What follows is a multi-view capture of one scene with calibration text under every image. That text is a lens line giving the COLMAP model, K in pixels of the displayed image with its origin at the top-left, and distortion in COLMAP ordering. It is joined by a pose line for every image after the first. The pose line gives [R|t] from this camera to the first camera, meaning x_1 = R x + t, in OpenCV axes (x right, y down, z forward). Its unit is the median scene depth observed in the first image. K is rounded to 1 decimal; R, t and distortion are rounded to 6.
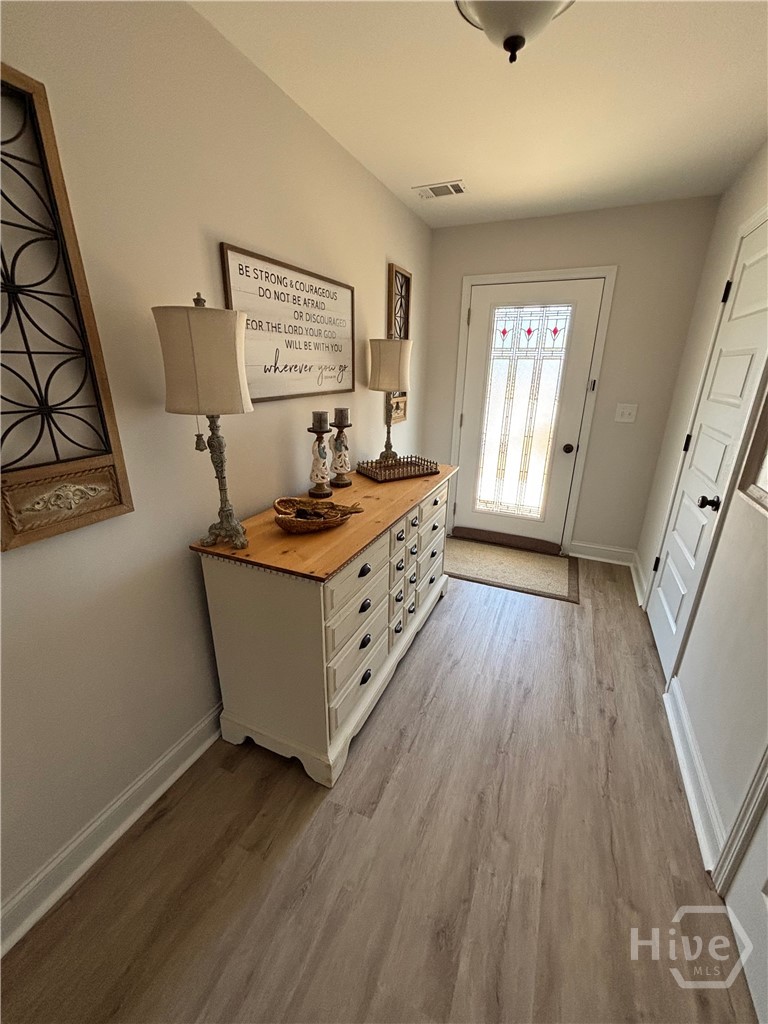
lens RADIAL K [[410.4, 0, 390.3], [0, 410.4, 509.6], [0, 0, 1]] dist [-0.009502, 0.000026]
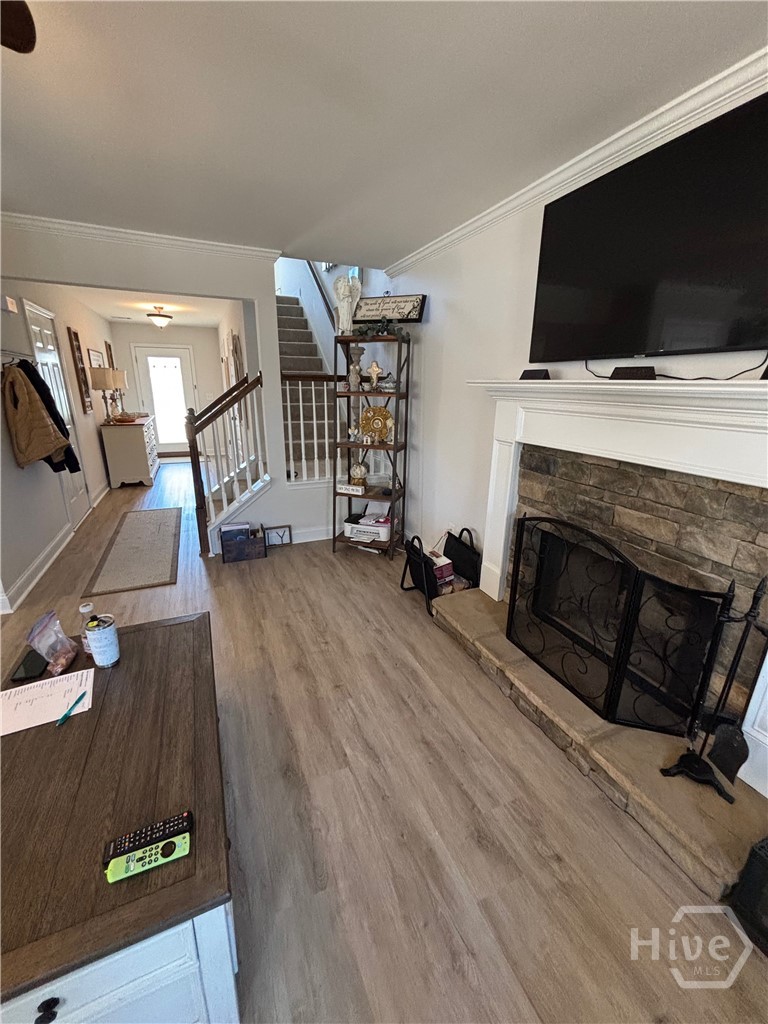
lens RADIAL K [[414.5, 0, 387.7], [0, 414.5, 507.6], [0, 0, 1]] dist [0.001235, 0.000088]
pose [[0.666667, -0.193583, 0.719778, -1.329751], [0.223640, 0.973142, 0.054587, 0.996597], [-0.711014, 0.124580, 0.692054, -2.869181]]
